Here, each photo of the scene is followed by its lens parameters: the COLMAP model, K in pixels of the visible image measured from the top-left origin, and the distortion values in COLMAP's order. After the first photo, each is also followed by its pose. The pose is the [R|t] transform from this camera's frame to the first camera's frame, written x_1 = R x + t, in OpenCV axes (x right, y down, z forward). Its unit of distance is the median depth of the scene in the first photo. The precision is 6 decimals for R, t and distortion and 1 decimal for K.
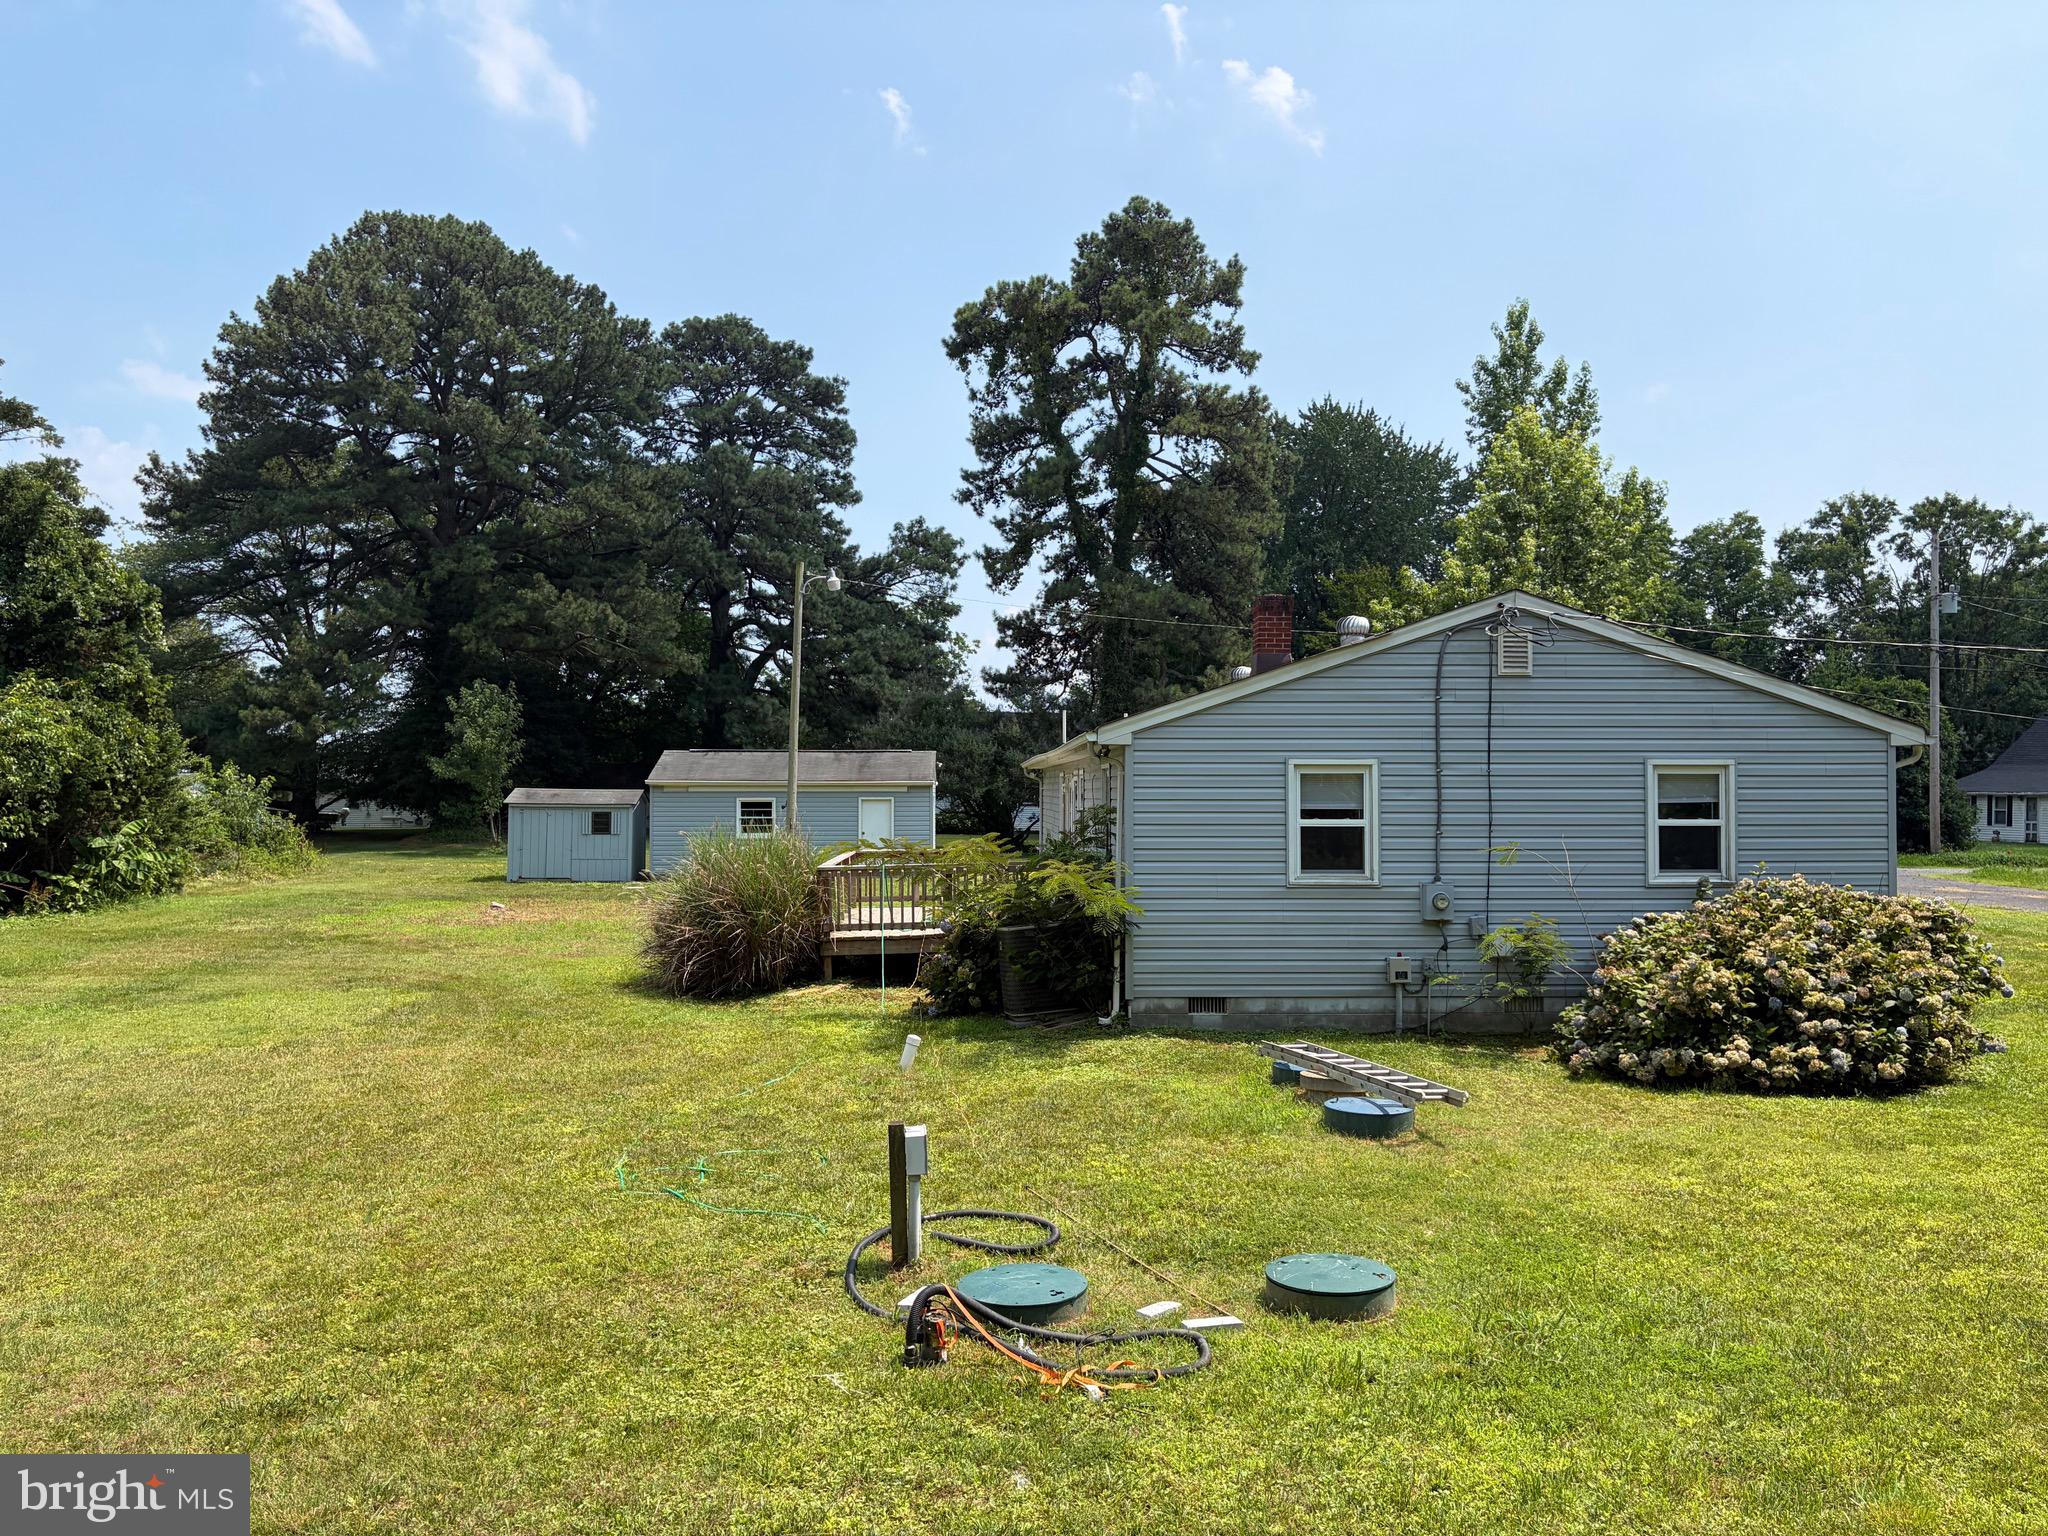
lens RADIAL K [[1558.6, 0, 1024.0], [0, 1558.6, 768.0], [0, 0, 1]] dist [0.064913, -0.100623]
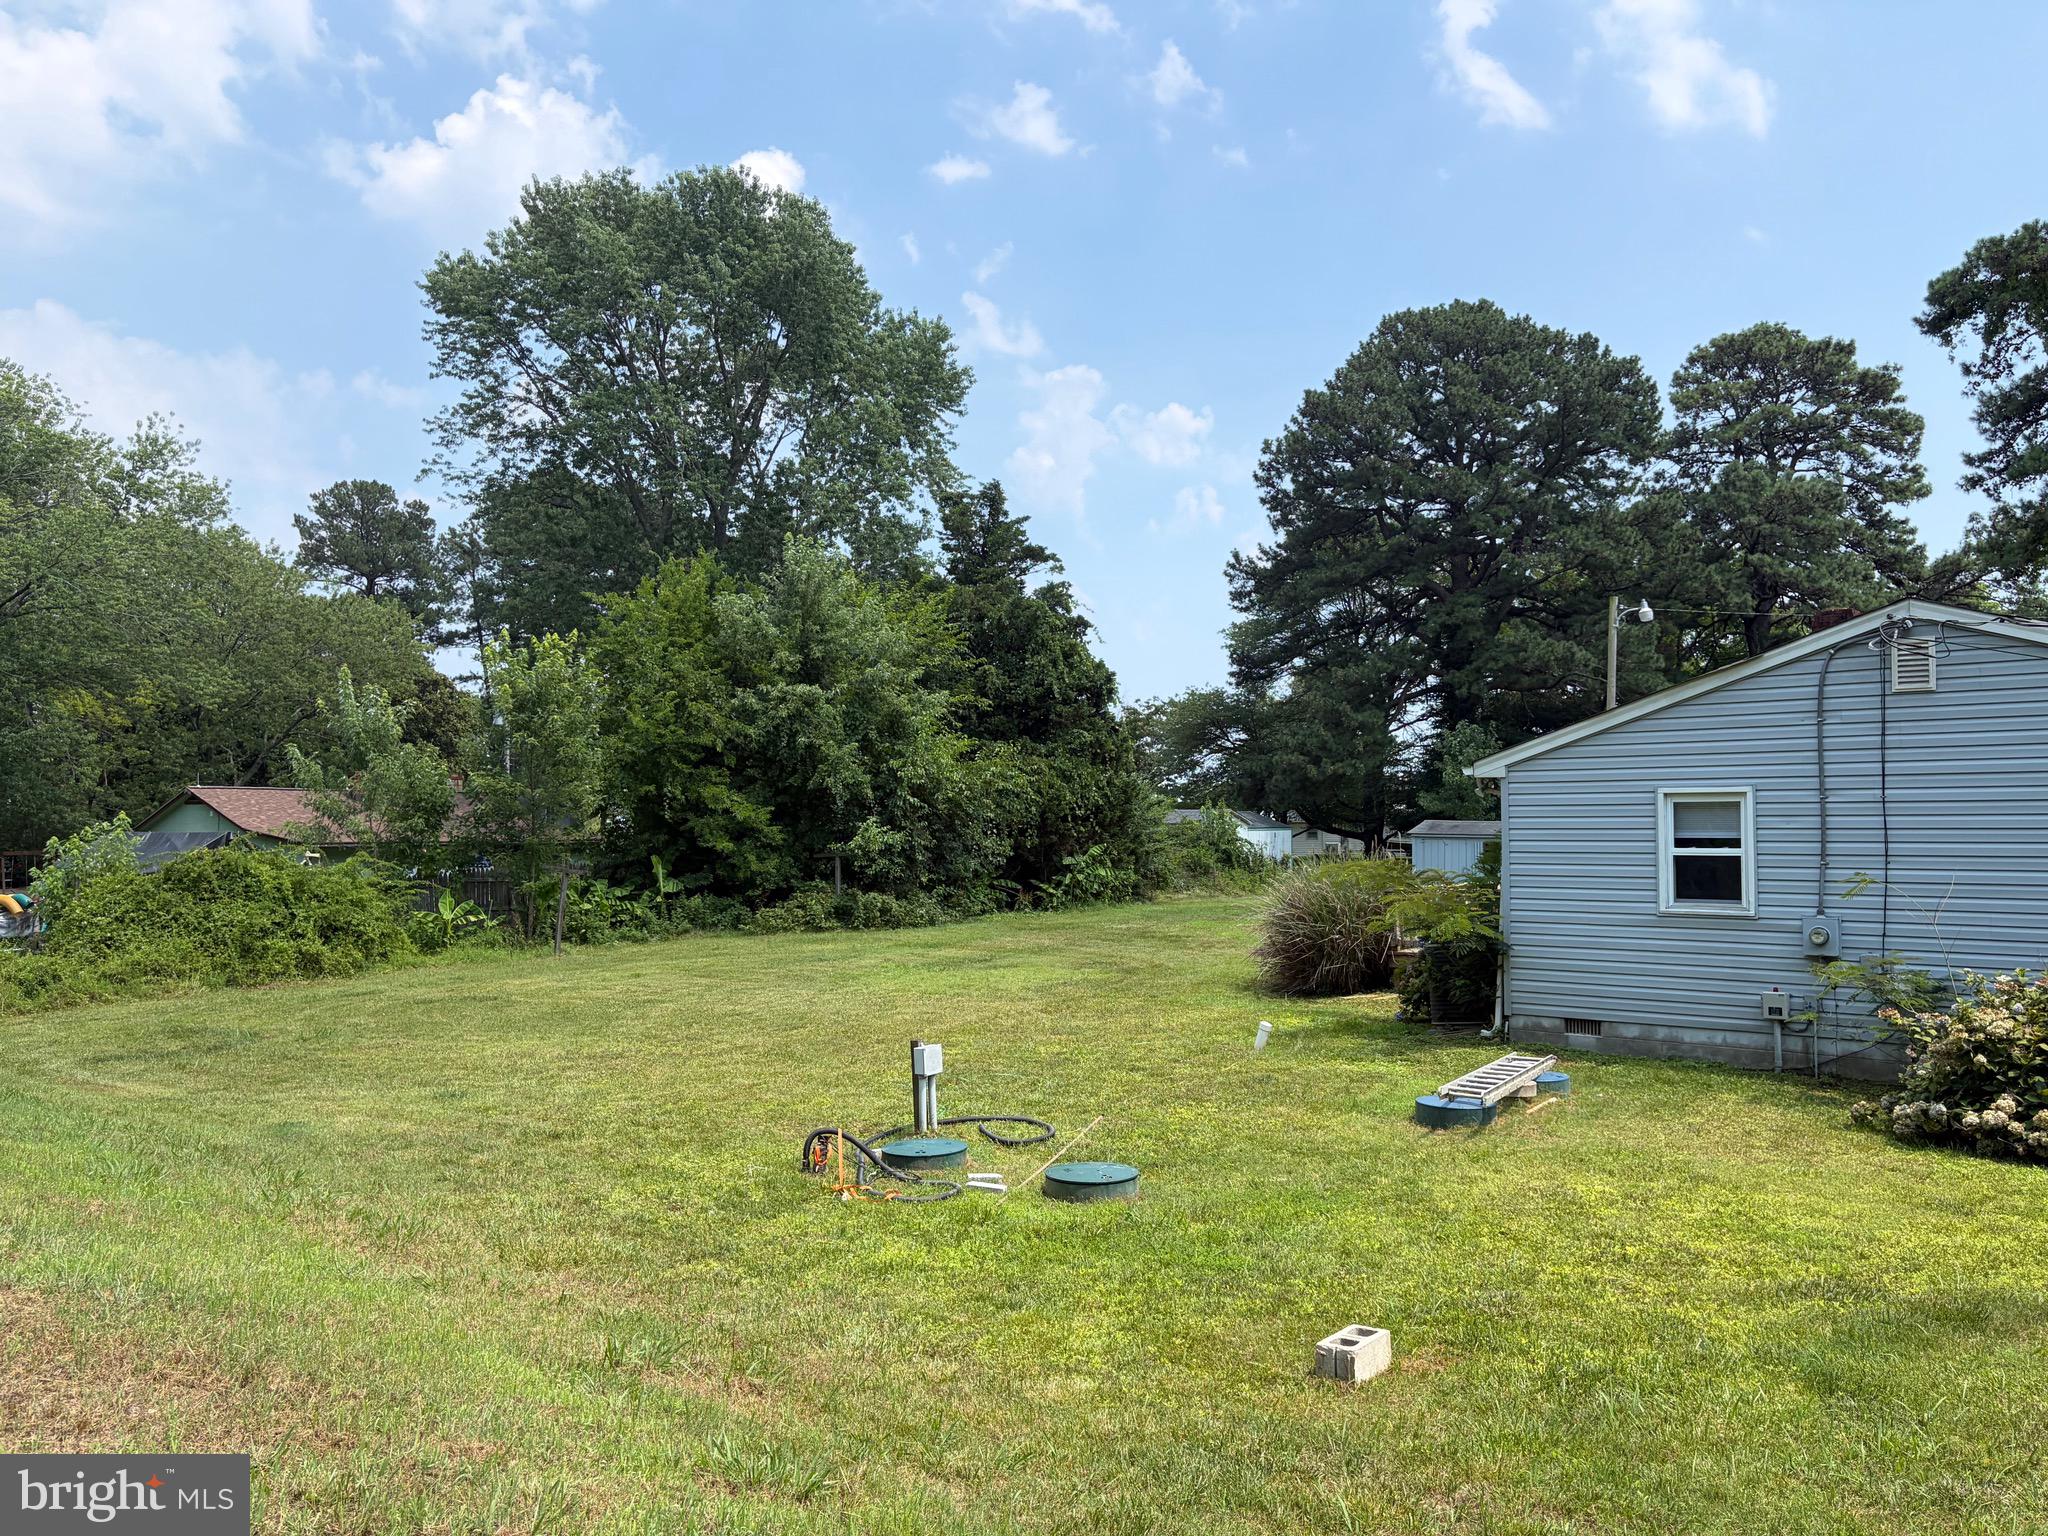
lens RADIAL K [[1558.6, 0, 1024.0], [0, 1558.6, 768.0], [0, 0, 1]] dist [0.064913, -0.100623]
pose [[0.724073, -0.028485, -0.689135, 0.568428], [0.014911, 0.999560, -0.025649, 0.001200], [0.689562, 0.008296, 0.724179, -0.016447]]
